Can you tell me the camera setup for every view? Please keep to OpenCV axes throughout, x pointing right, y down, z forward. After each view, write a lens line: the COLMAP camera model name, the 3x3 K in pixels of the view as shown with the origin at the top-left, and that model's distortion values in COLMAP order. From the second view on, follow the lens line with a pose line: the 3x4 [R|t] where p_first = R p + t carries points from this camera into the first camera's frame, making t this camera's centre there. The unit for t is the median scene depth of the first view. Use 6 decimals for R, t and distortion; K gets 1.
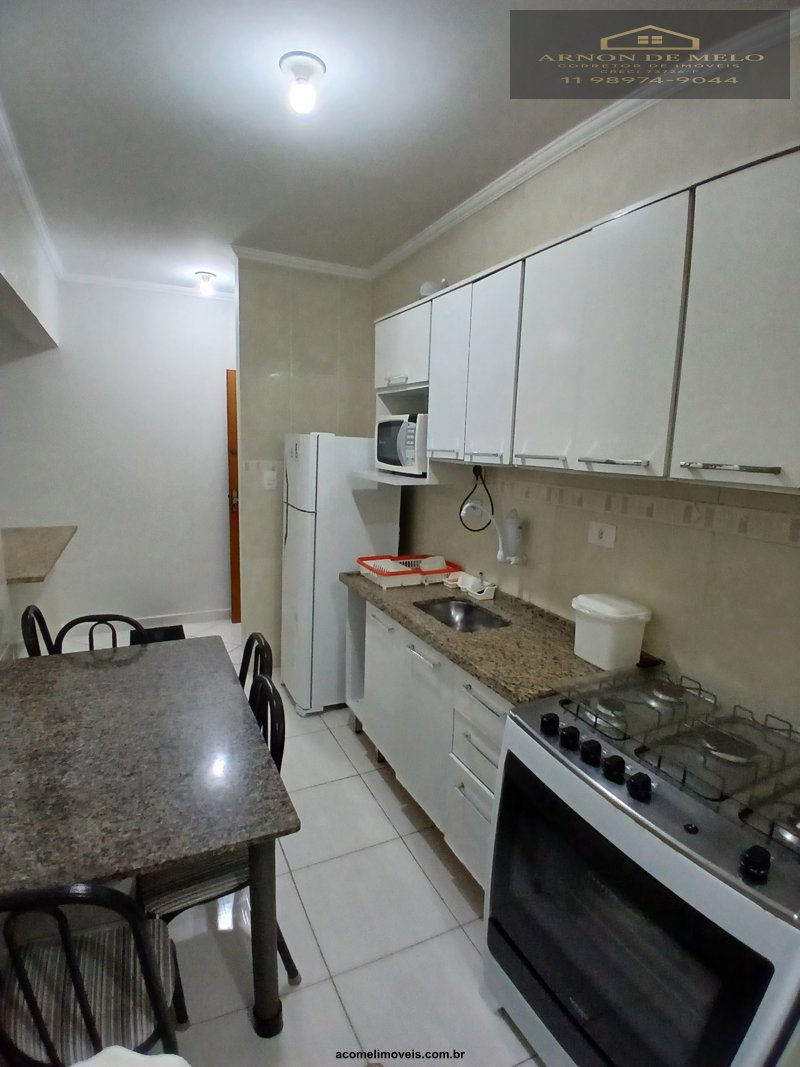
lens RADIAL K [[535.1, 0, 398.5], [0, 535.1, 535.9], [0, 0, 1]] dist [0.011120, -0.049304]
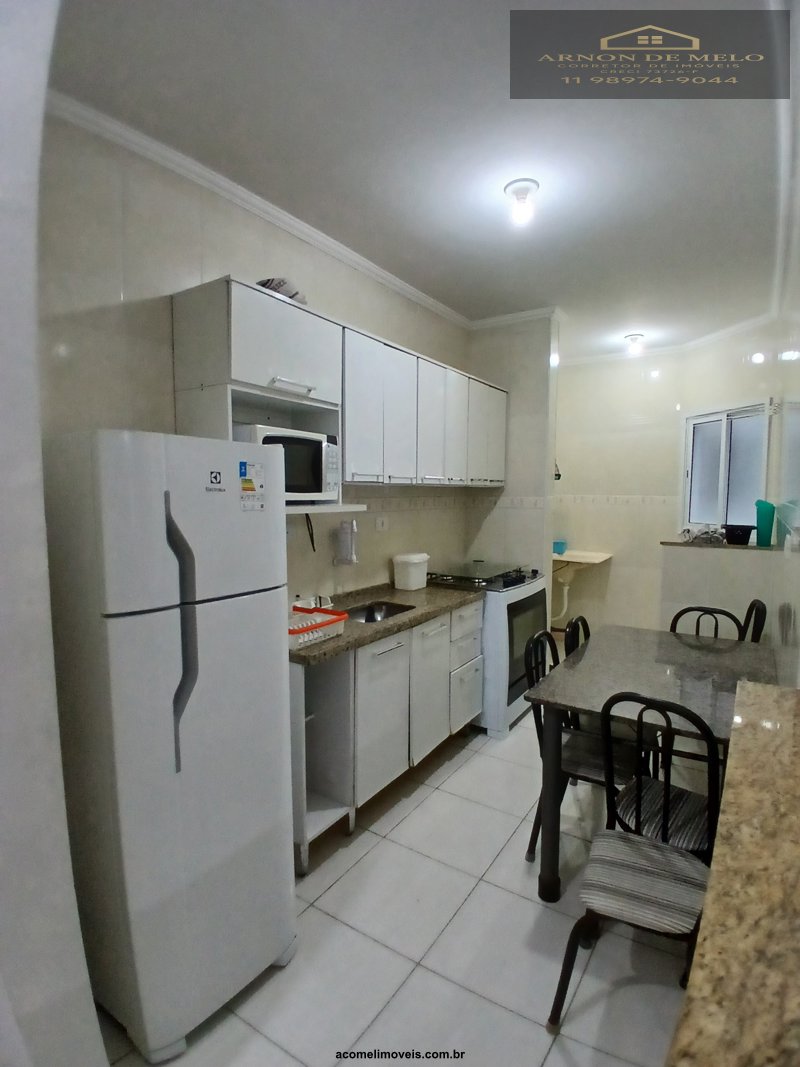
lens RADIAL K [[535.1, 0, 398.5], [0, 535.1, 535.9], [0, 0, 1]] dist [0.011120, -0.049304]
pose [[-0.498373, -0.111855, 0.859717, -0.987769], [0.123688, 0.972325, 0.198207, -0.264892], [-0.858094, 0.205118, -0.470745, 1.597248]]
